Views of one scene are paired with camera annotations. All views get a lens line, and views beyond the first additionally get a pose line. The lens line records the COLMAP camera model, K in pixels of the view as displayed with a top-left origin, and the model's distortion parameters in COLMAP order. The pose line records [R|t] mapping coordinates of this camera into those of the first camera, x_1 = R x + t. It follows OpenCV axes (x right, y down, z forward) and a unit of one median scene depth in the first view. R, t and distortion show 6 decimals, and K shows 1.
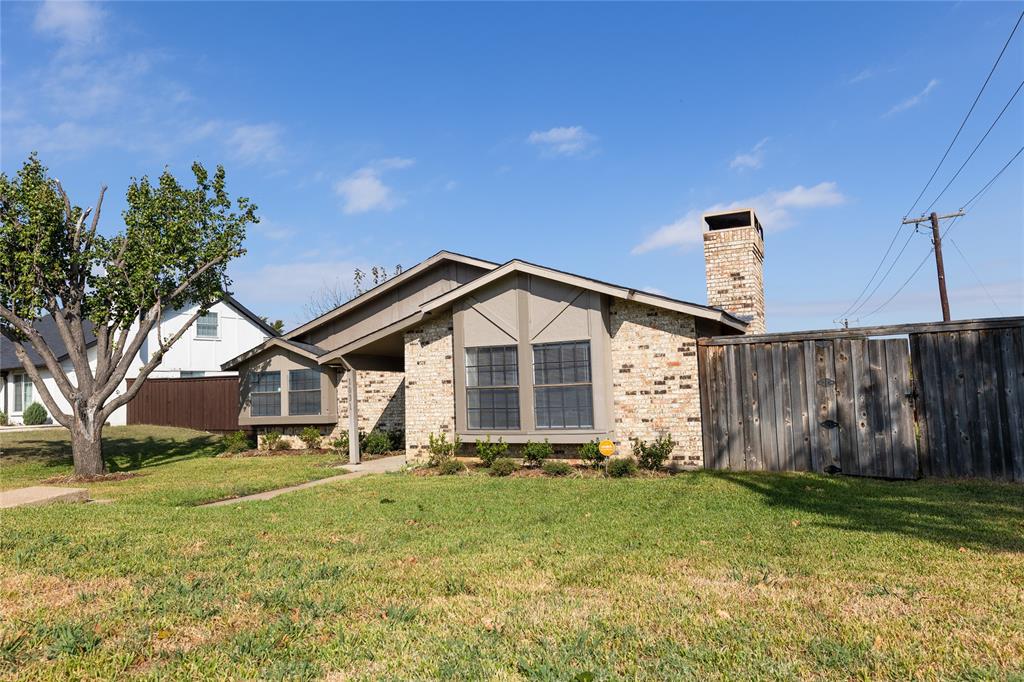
lens RADIAL K [[692.8, 0, 514.4], [0, 692.8, 334.2], [0, 0, 1]] dist [0.013406, -0.001260]
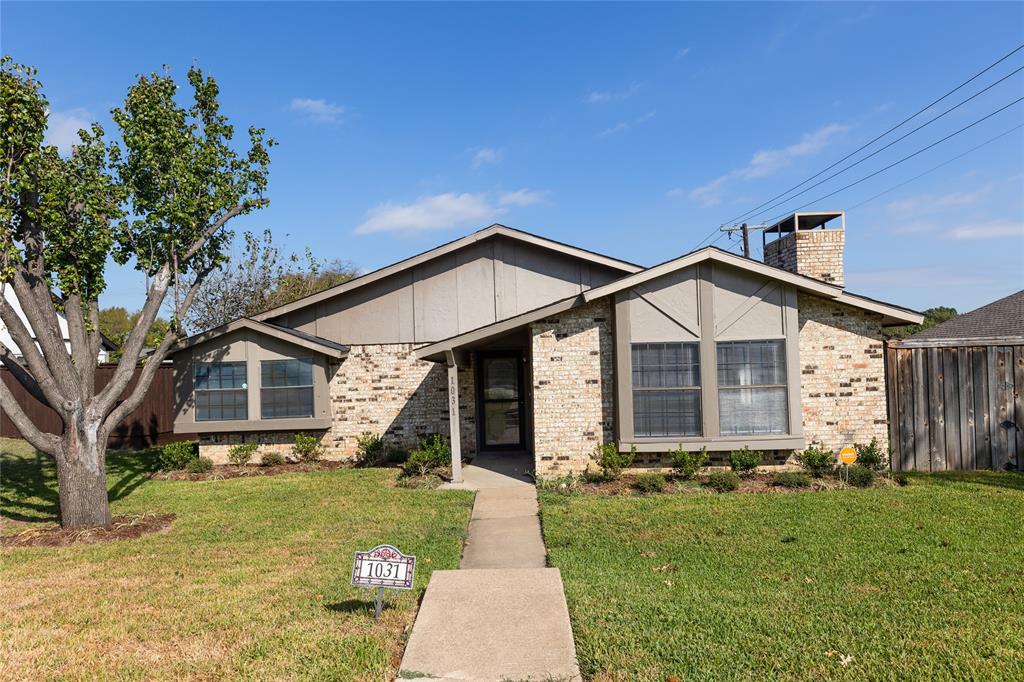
lens RADIAL K [[692.8, 0, 509.5], [0, 692.8, 346.0], [0, 0, 1]] dist [0.013406, -0.001260]
pose [[0.914102, 0.017615, 0.405102, -0.539848], [-0.035355, 0.998713, 0.036352, -0.002973], [-0.403941, -0.047552, 0.913548, 0.260450]]
